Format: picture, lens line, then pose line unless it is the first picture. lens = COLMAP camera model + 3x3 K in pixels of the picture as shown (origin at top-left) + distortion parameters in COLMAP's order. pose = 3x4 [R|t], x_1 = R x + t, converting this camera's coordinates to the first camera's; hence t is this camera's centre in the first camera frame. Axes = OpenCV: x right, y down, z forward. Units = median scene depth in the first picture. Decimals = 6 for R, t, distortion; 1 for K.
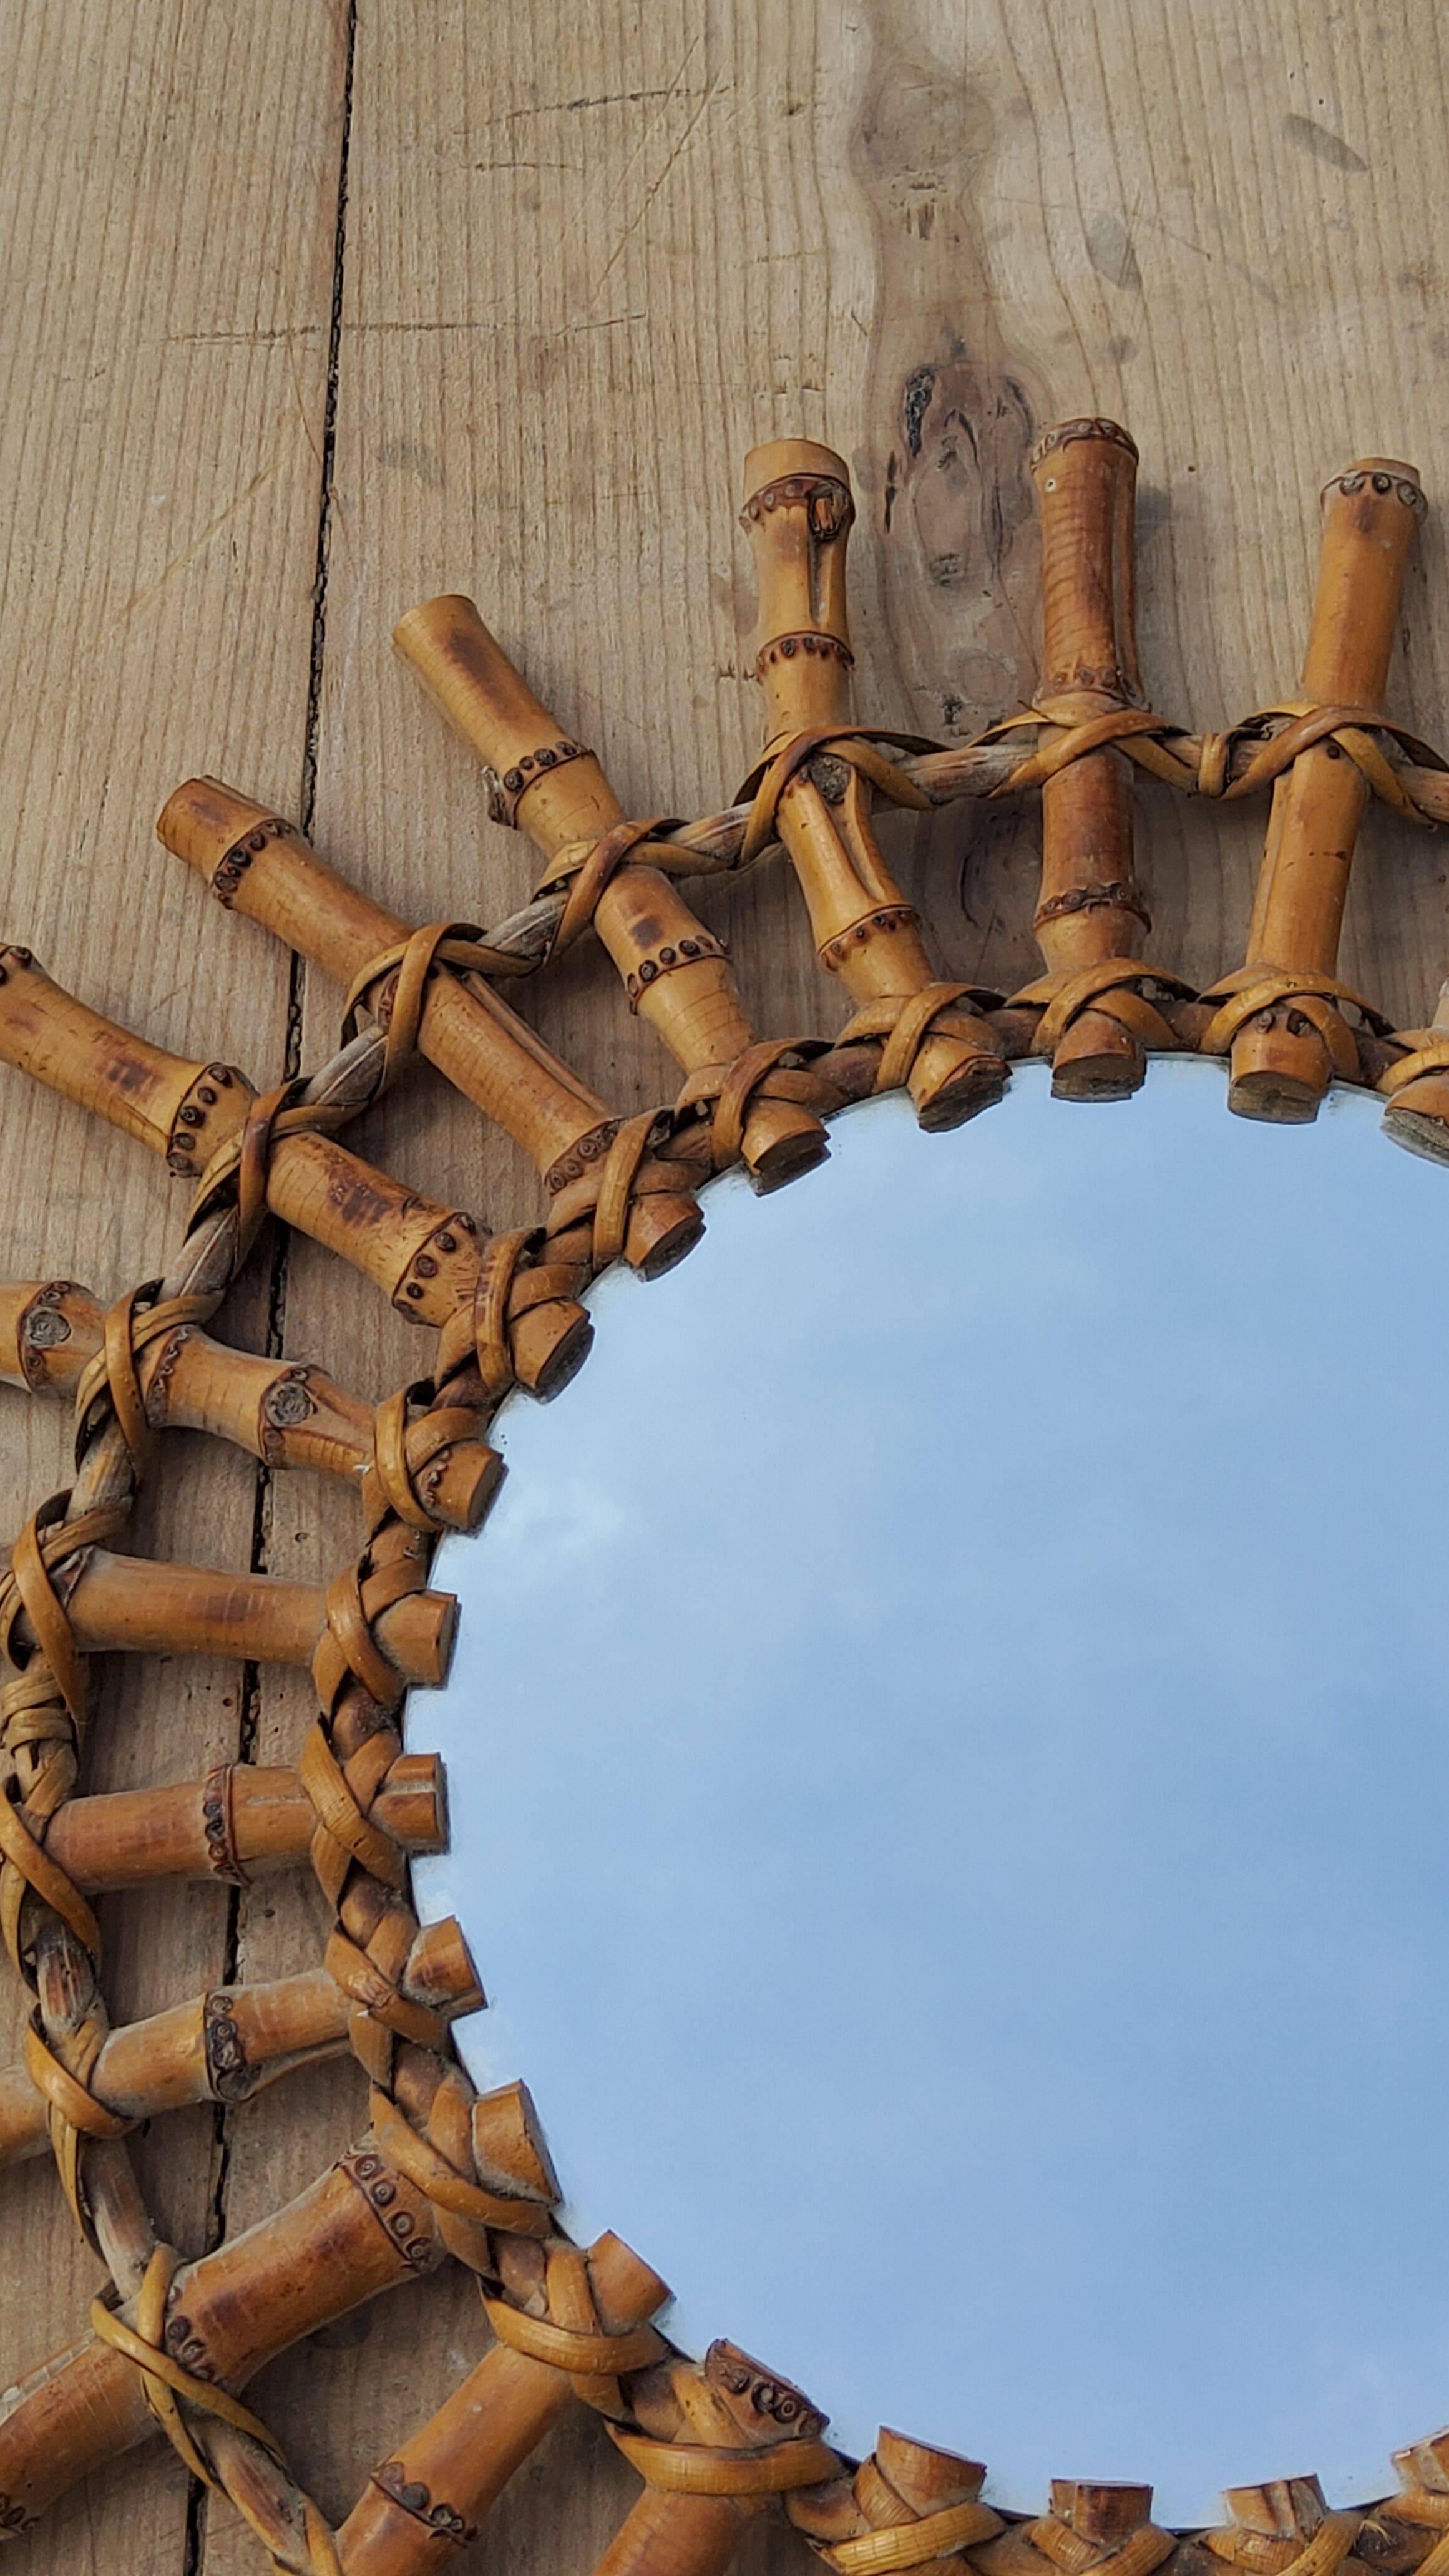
lens RADIAL K [[3882.6, 0, 736.2], [0, 3882.6, 1275.8], [0, 0, 1]] dist [0.105449, 0.000000]
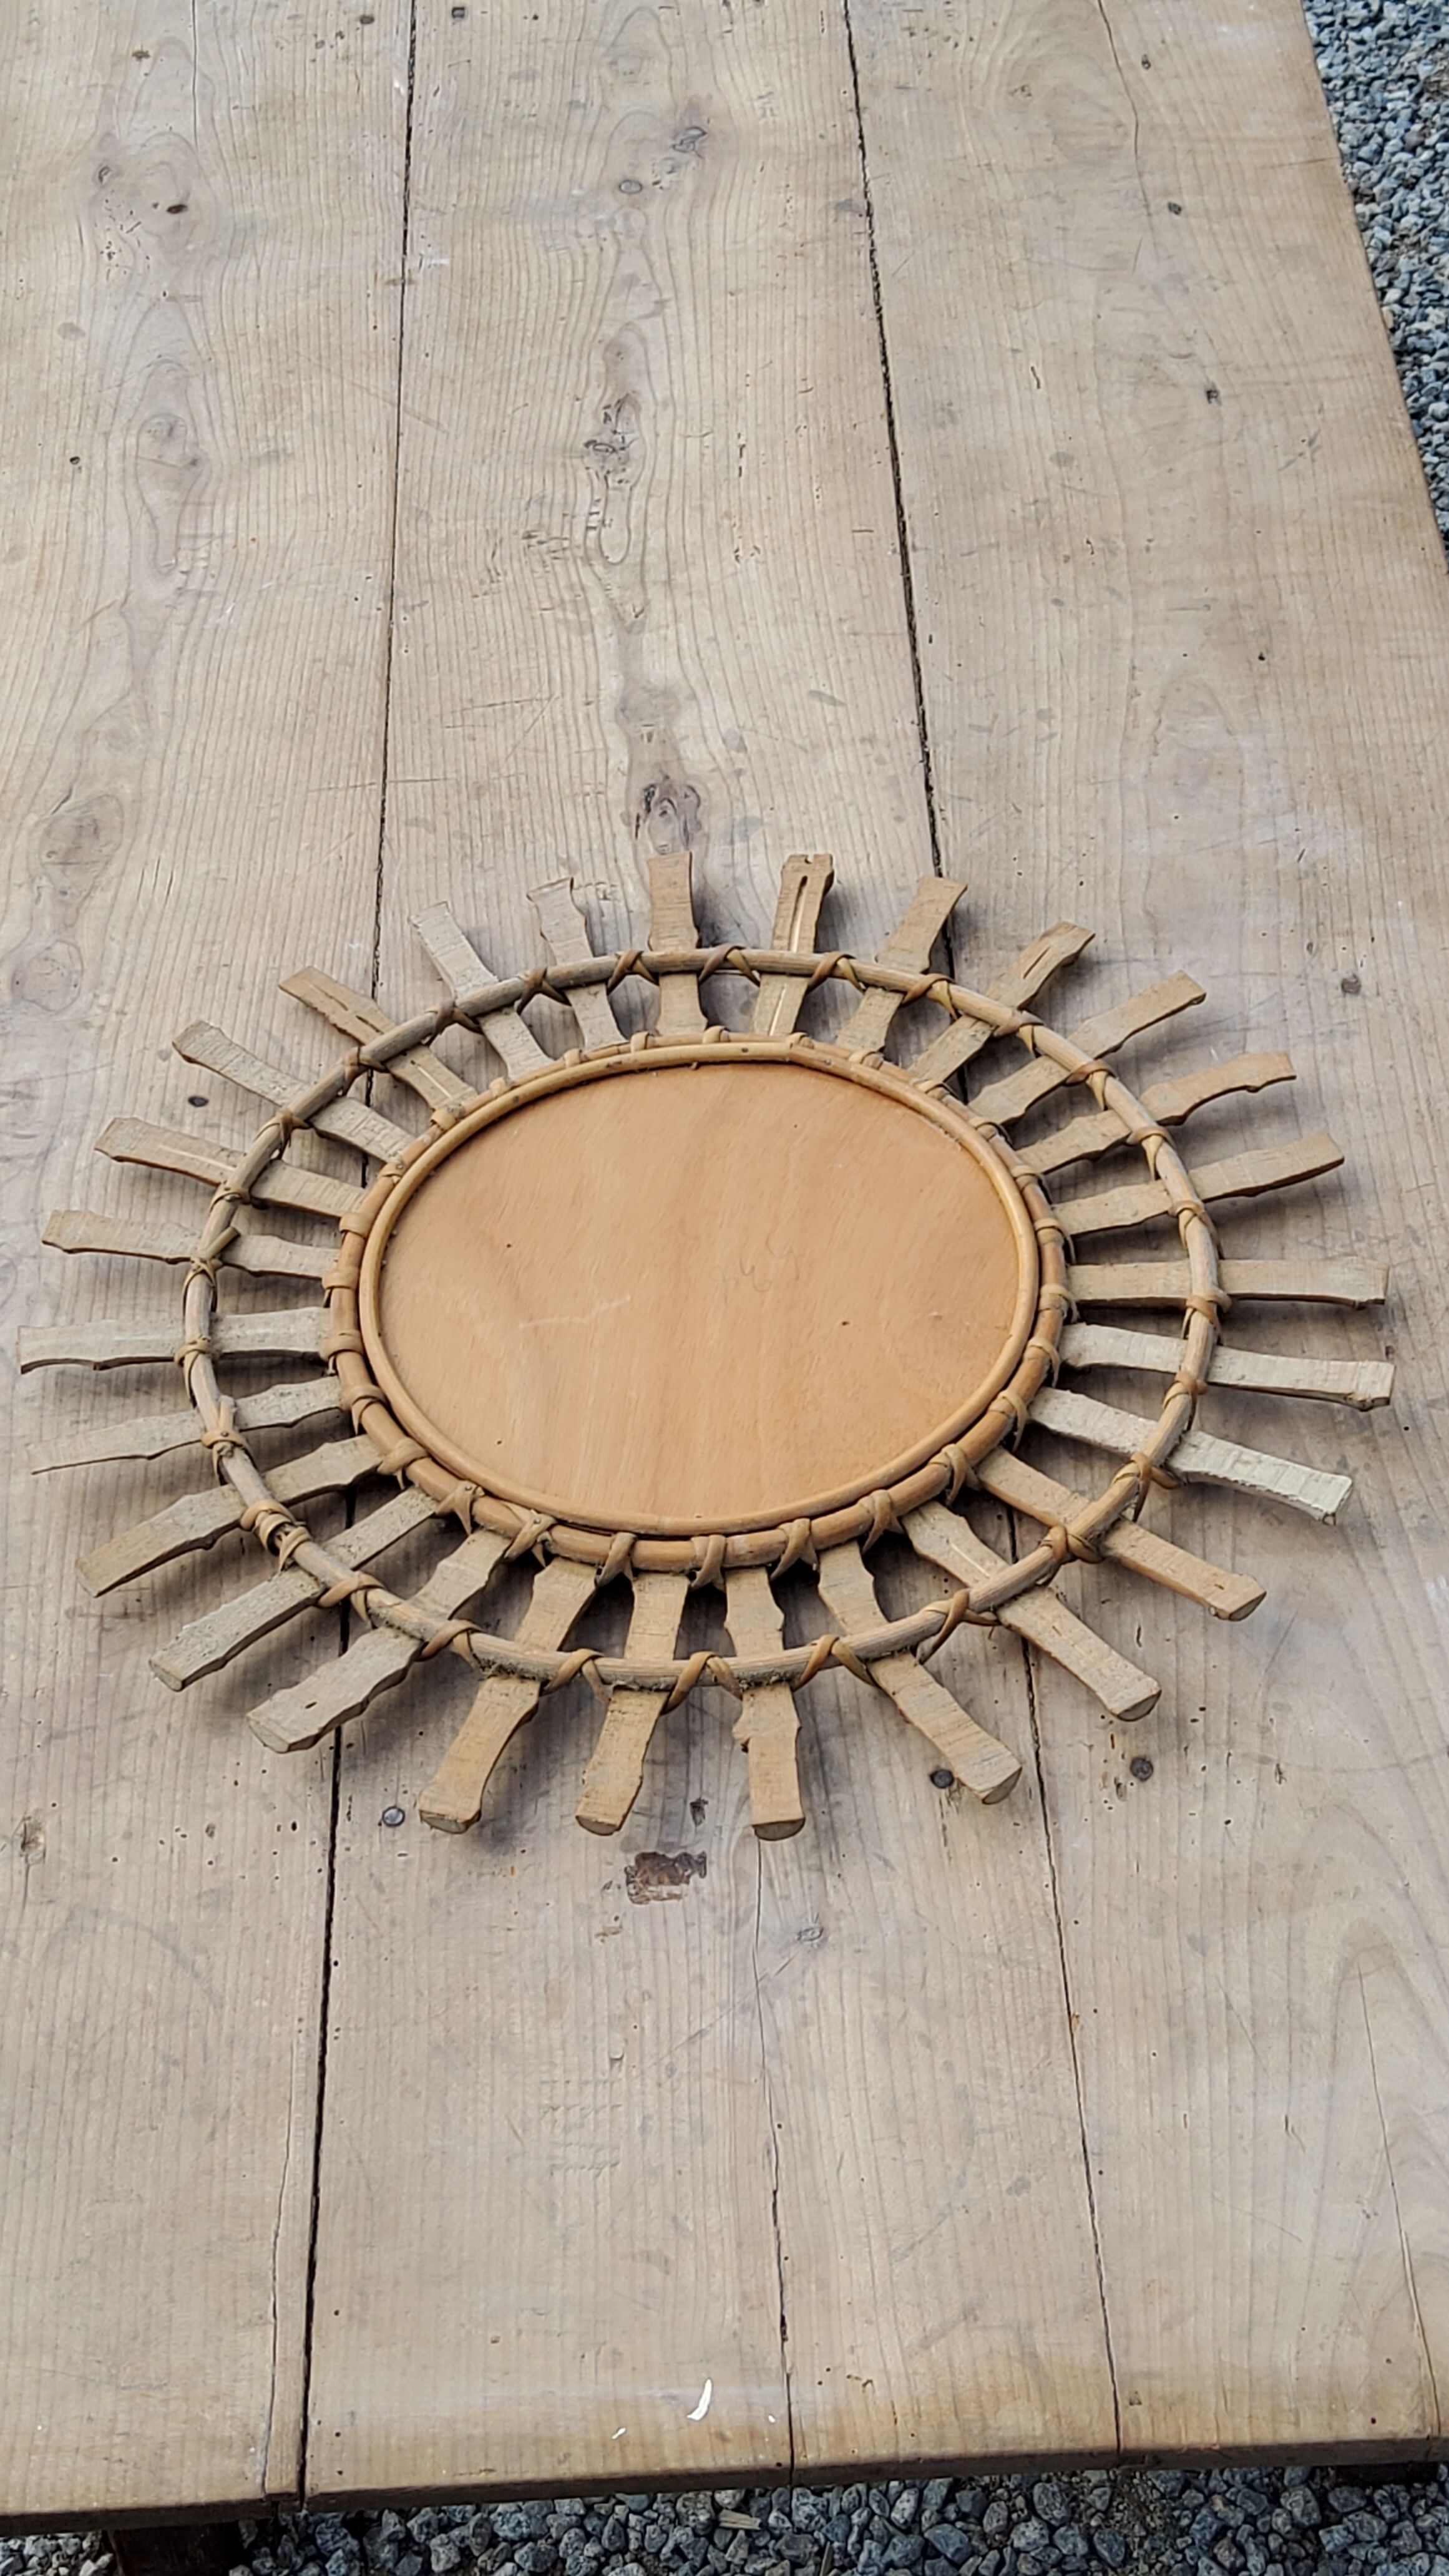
lens RADIAL K [[3882.6, 0, 726.3], [0, 3882.6, 1271.2], [0, 0, 1]] dist [0.105449, 0.000000]
pose [[0.998606, -0.044545, 0.028321, 0.017084], [0.052323, 0.906213, -0.419571, 1.005241], [-0.006975, 0.420468, 0.907281, -0.940442]]
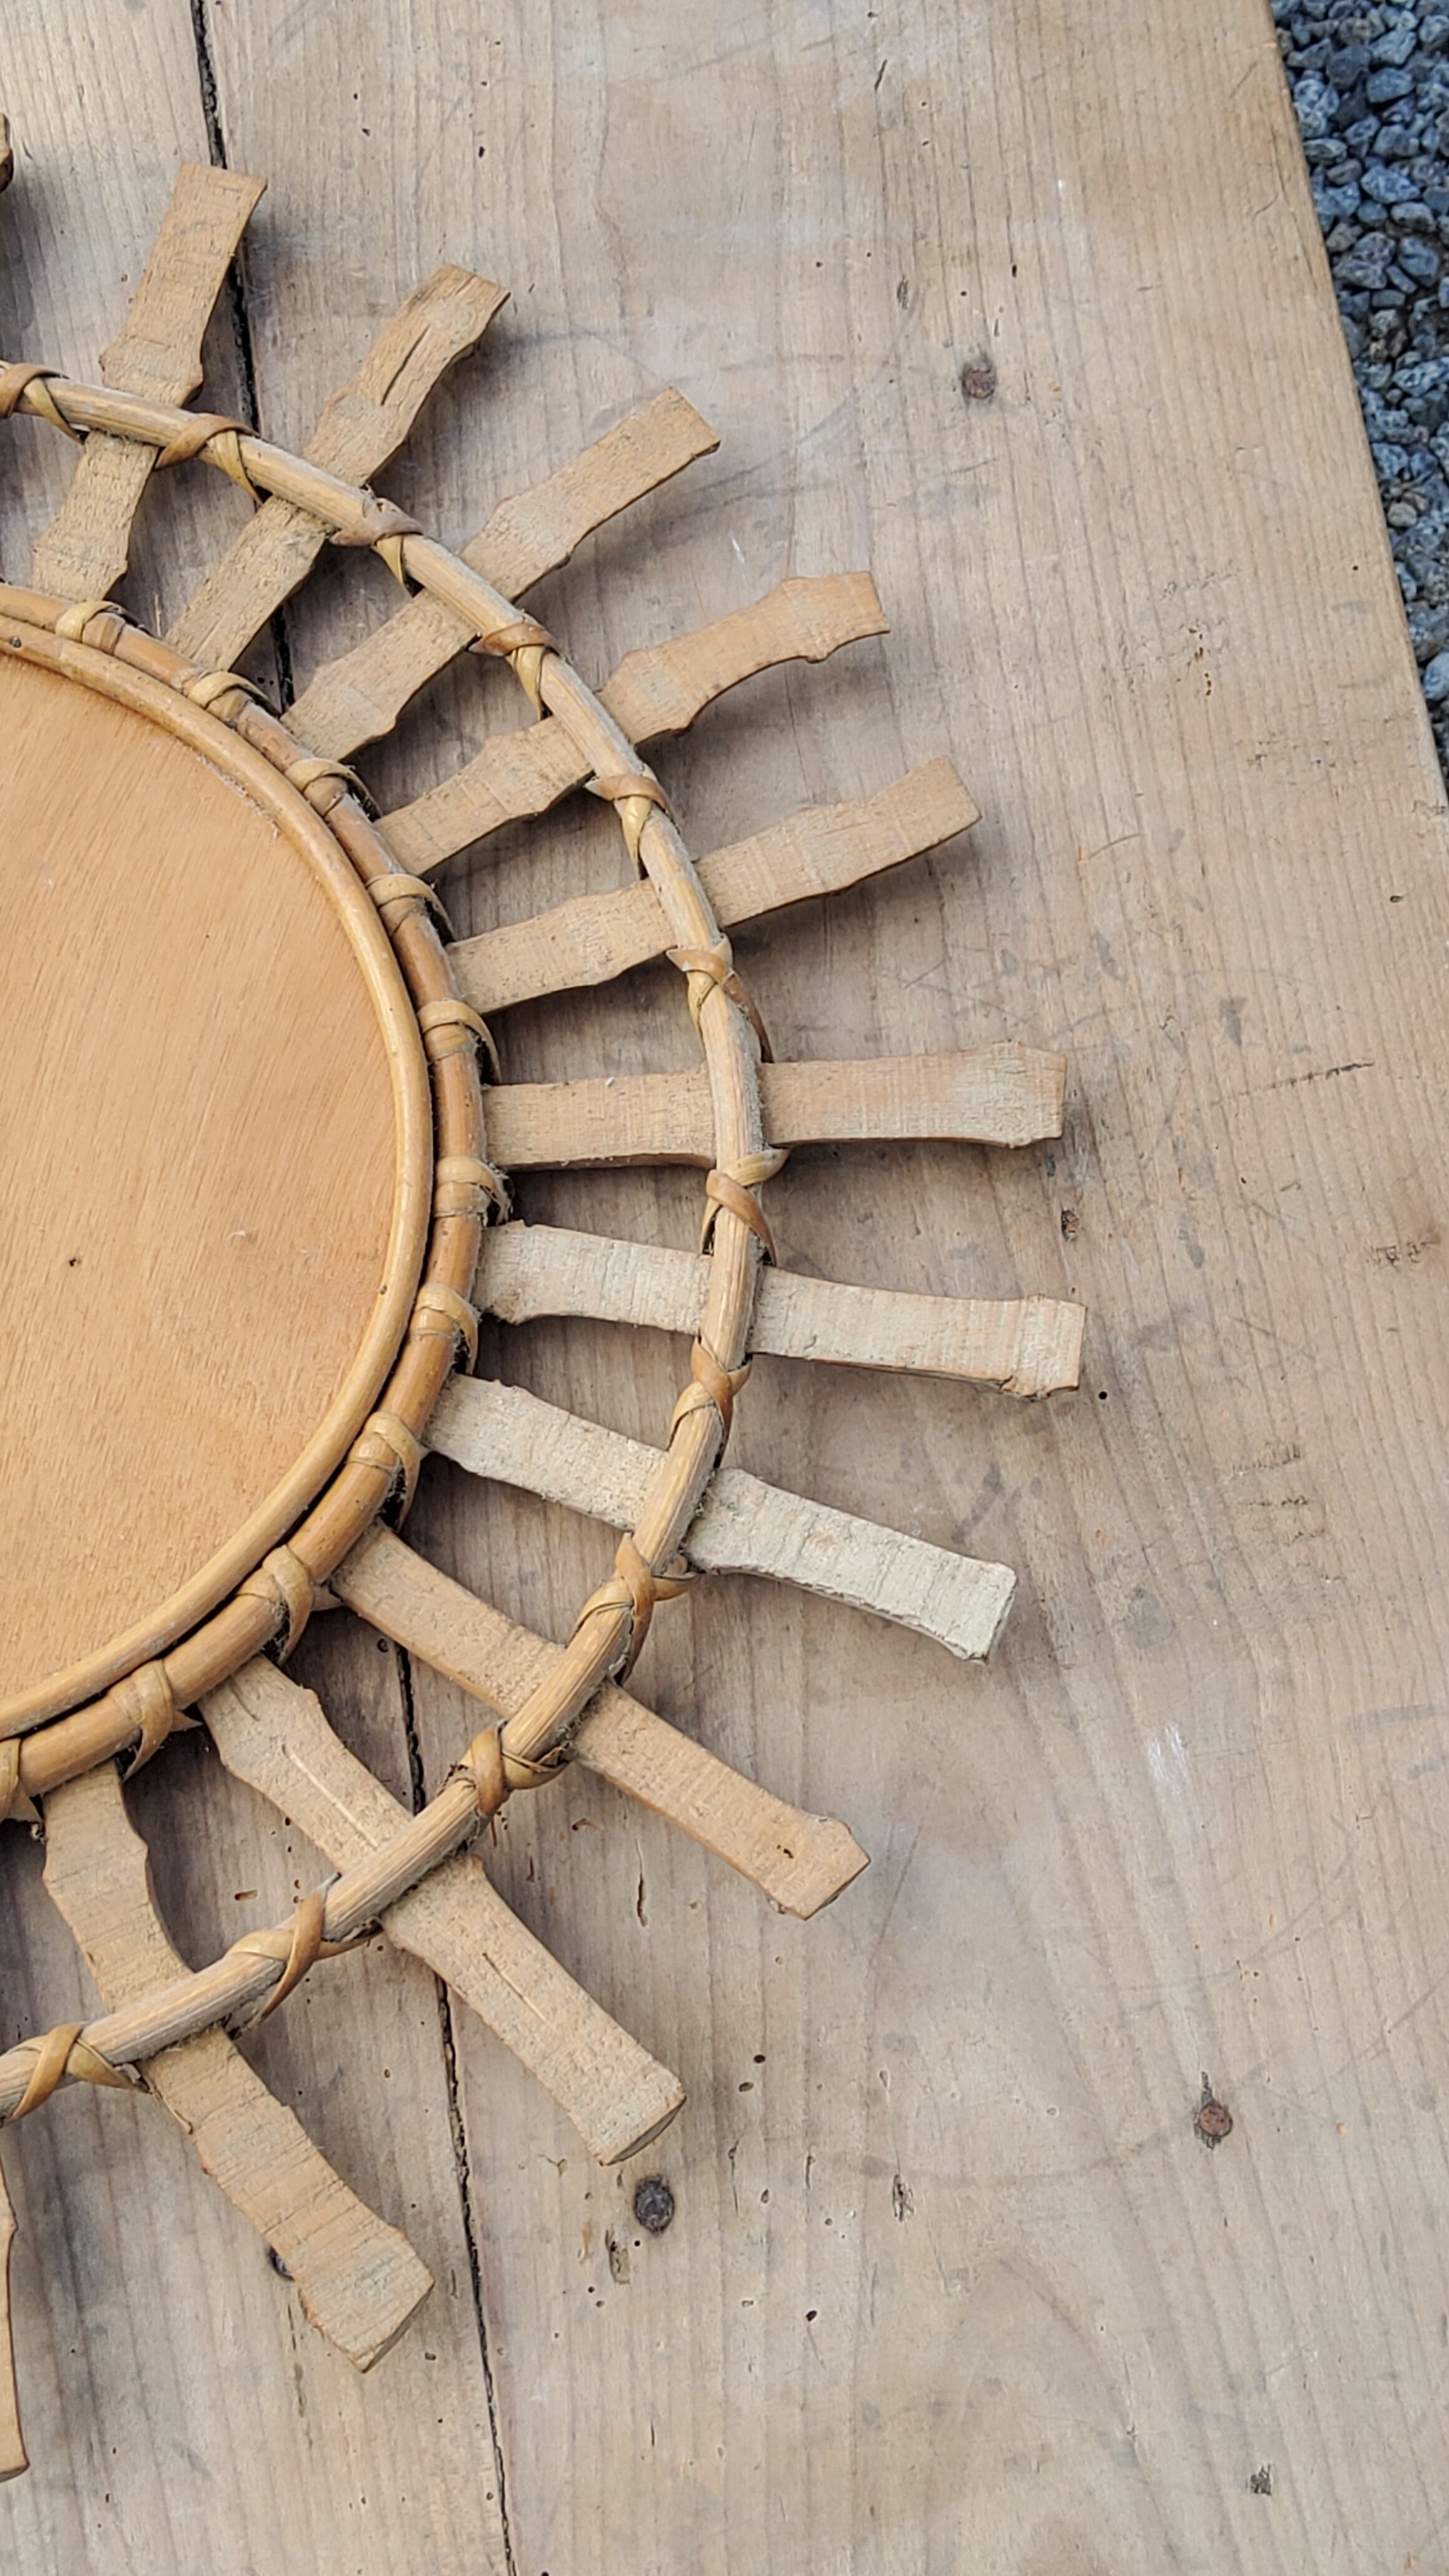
lens RADIAL K [[3882.6, 0, 761.2], [0, 3882.6, 1275.6], [0, 0, 1]] dist [0.105449, 0.000000]
pose [[0.983953, -0.129822, 0.122408, 0.186464], [0.132992, 0.990952, -0.018064, 0.249950], [-0.118955, 0.034053, 0.992316, -0.207126]]
